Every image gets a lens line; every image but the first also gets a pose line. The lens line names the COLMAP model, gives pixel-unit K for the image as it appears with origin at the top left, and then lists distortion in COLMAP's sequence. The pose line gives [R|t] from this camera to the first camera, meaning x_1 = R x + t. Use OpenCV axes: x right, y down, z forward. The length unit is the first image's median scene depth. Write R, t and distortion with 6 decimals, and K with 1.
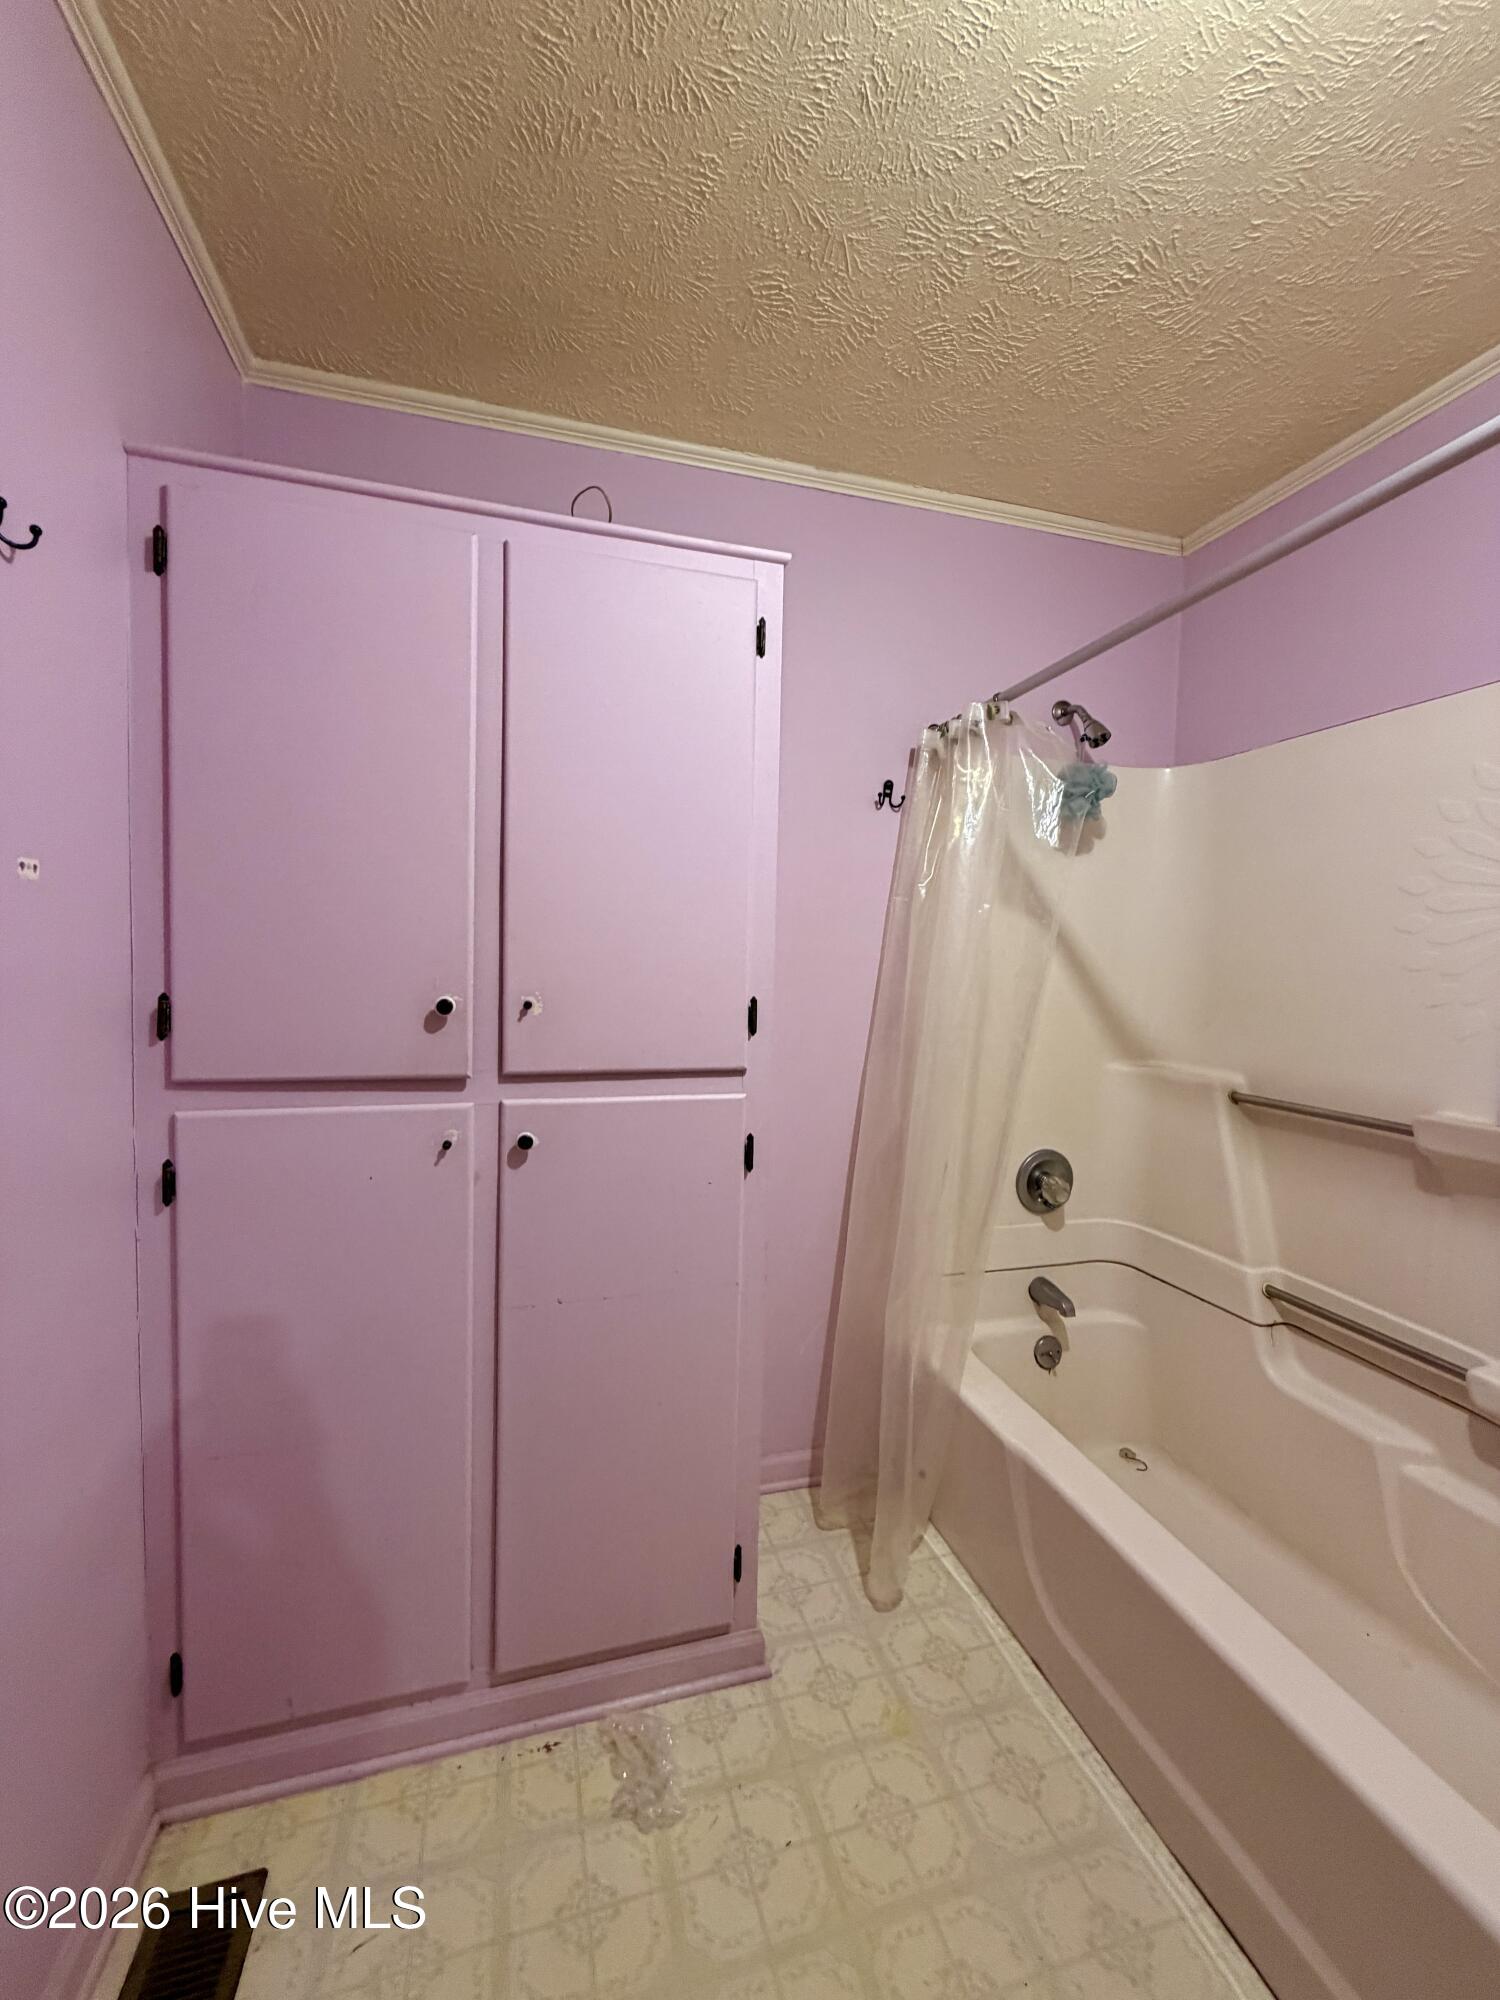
lens RADIAL K [[799.5, 0, 747.4], [0, 799.5, 993.8], [0, 0, 1]] dist [-0.001065, 0.001155]
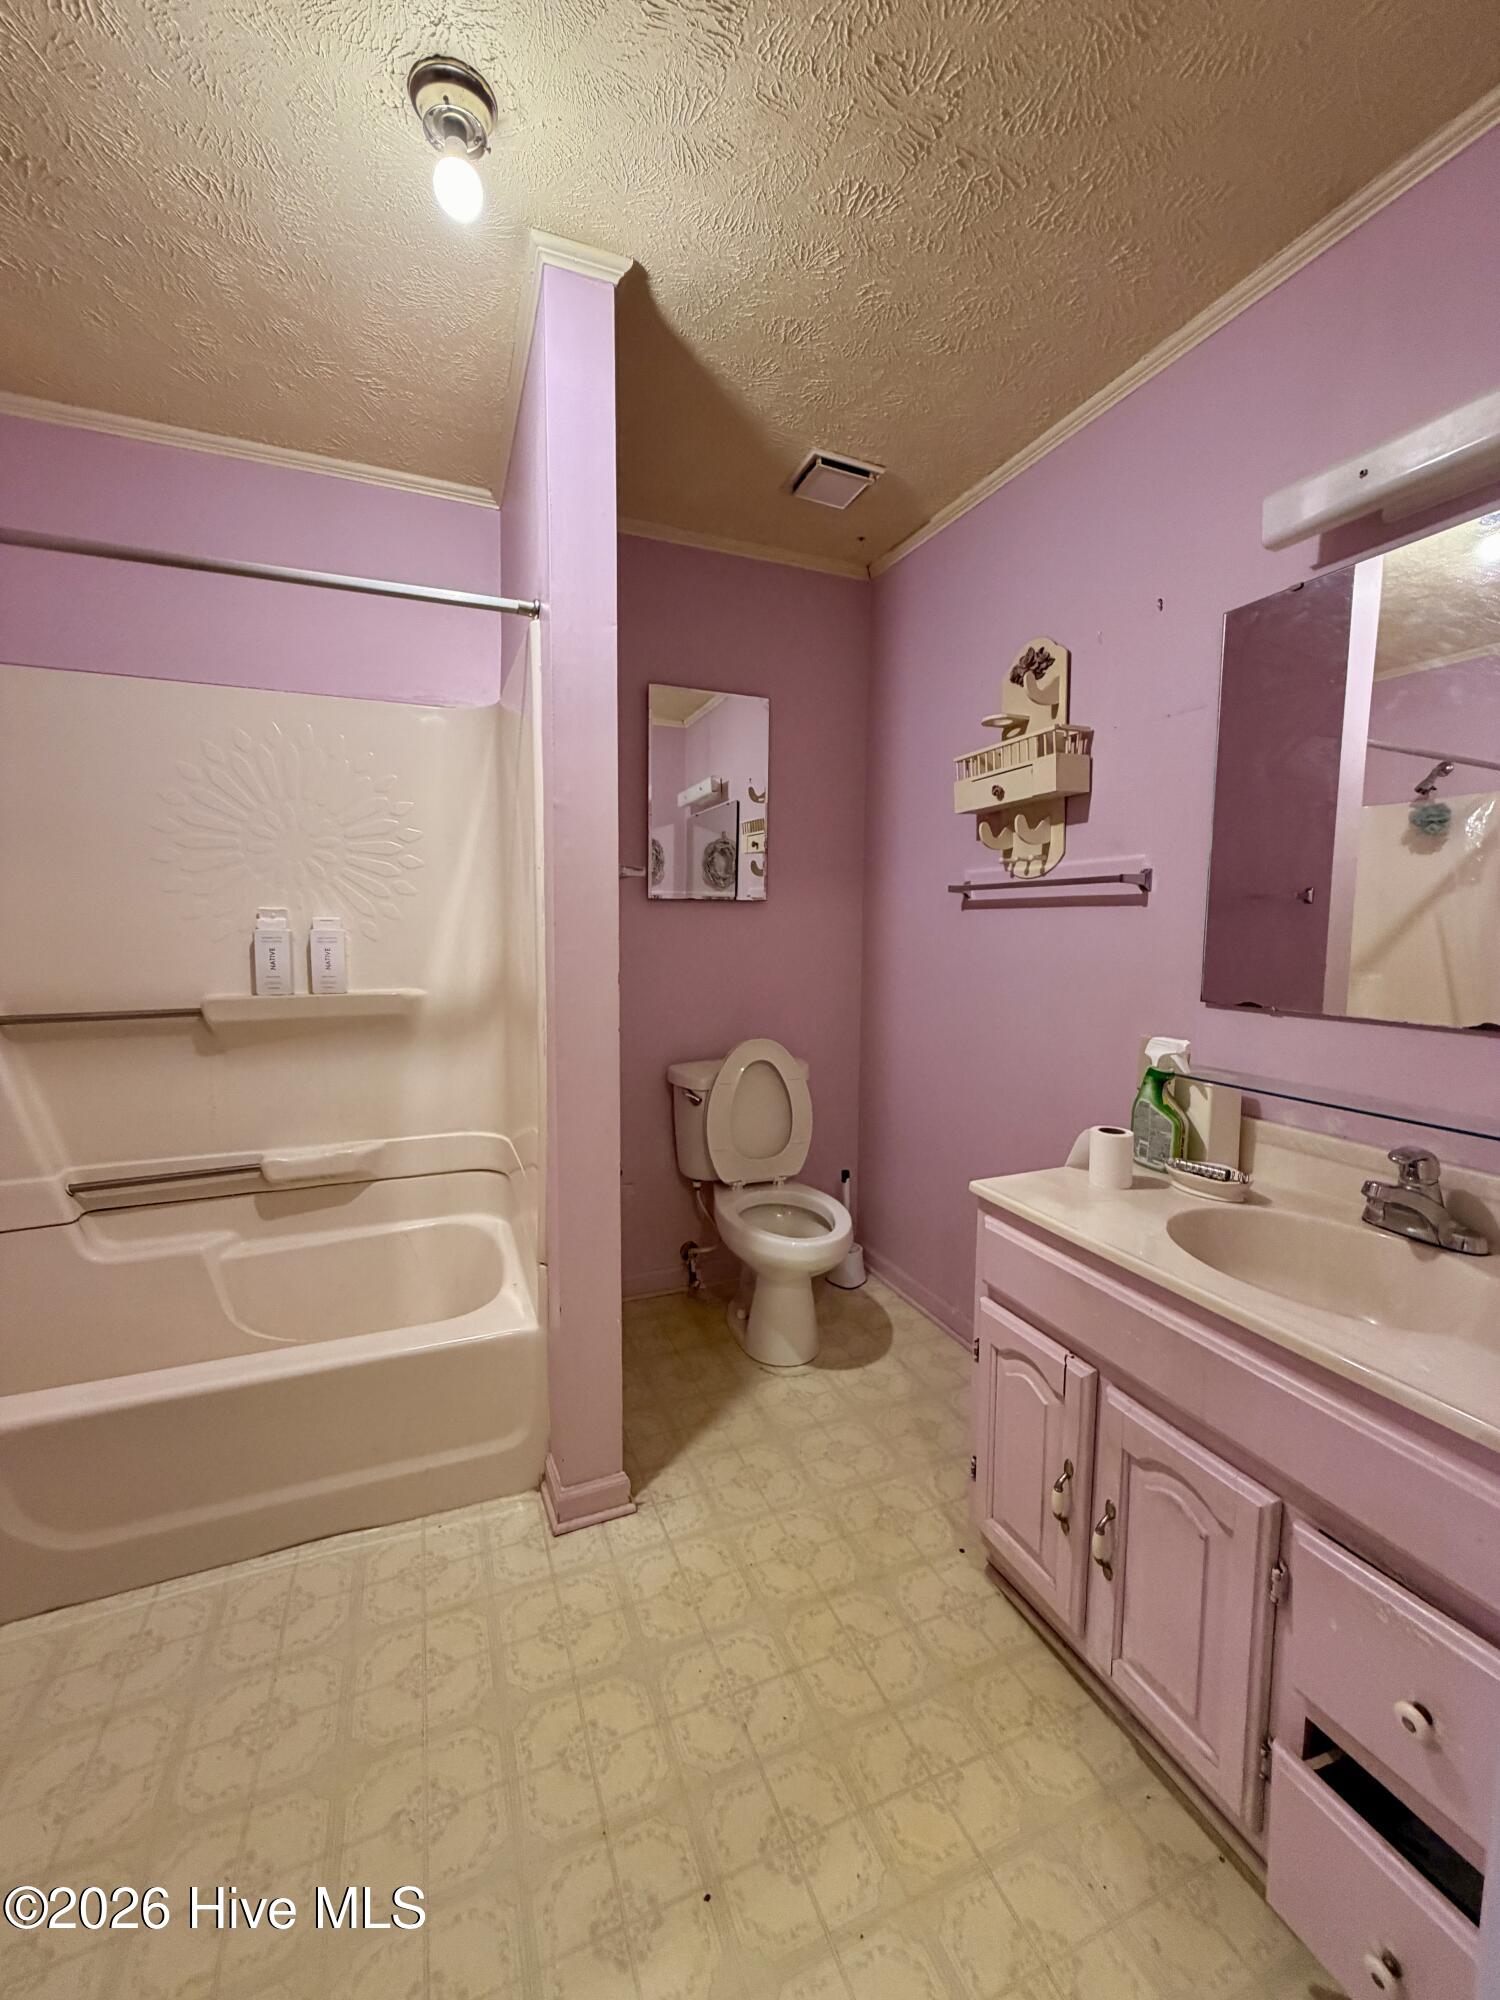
lens RADIAL K [[799.5, 0, 747.5], [0, 799.5, 994.5], [0, 0, 1]] dist [-0.001065, 0.001155]
pose [[-0.101134, -0.118946, 0.987737, -0.558510], [0.034930, 0.991790, 0.123011, 0.008444], [-0.994259, 0.046943, -0.096149, 0.205534]]
